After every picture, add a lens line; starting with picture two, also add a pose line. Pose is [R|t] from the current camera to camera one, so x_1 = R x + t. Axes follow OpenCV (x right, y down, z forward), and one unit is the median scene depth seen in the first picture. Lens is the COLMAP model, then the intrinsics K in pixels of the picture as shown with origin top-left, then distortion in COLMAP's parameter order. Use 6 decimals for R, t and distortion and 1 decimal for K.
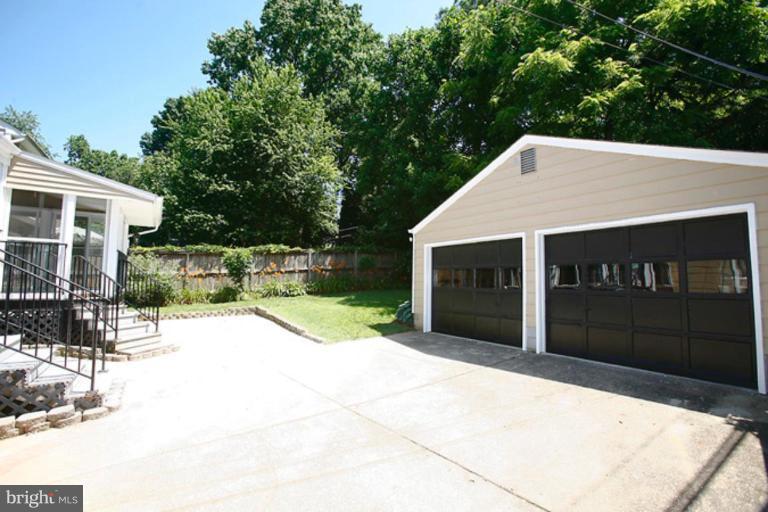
lens RADIAL K [[352.4, 0, 384.0], [0, 352.4, 256.0], [0, 0, 1]] dist [-0.019667, 0.000045]
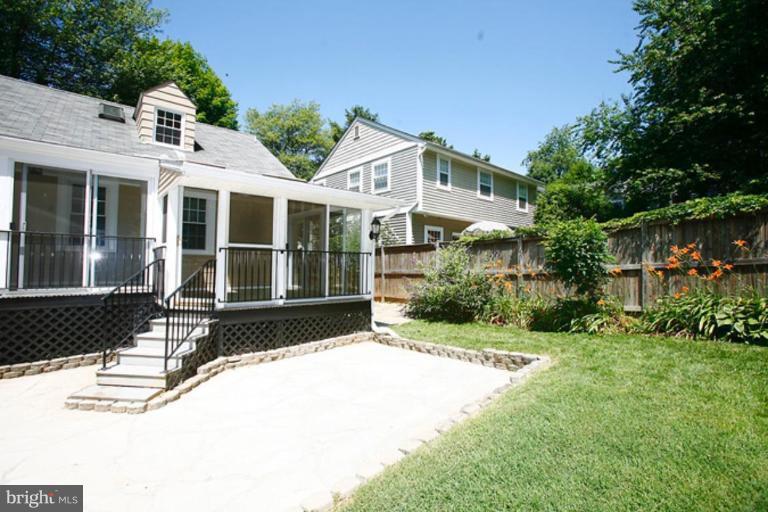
lens RADIAL K [[352.4, 0, 384.0], [0, 352.4, 256.0], [0, 0, 1]] dist [-0.019667, 0.000045]
pose [[0.112319, -0.045136, -0.992647, 0.021687], [0.060616, 0.997419, -0.038494, 0.028006], [0.991822, -0.055846, 0.114765, 0.697226]]
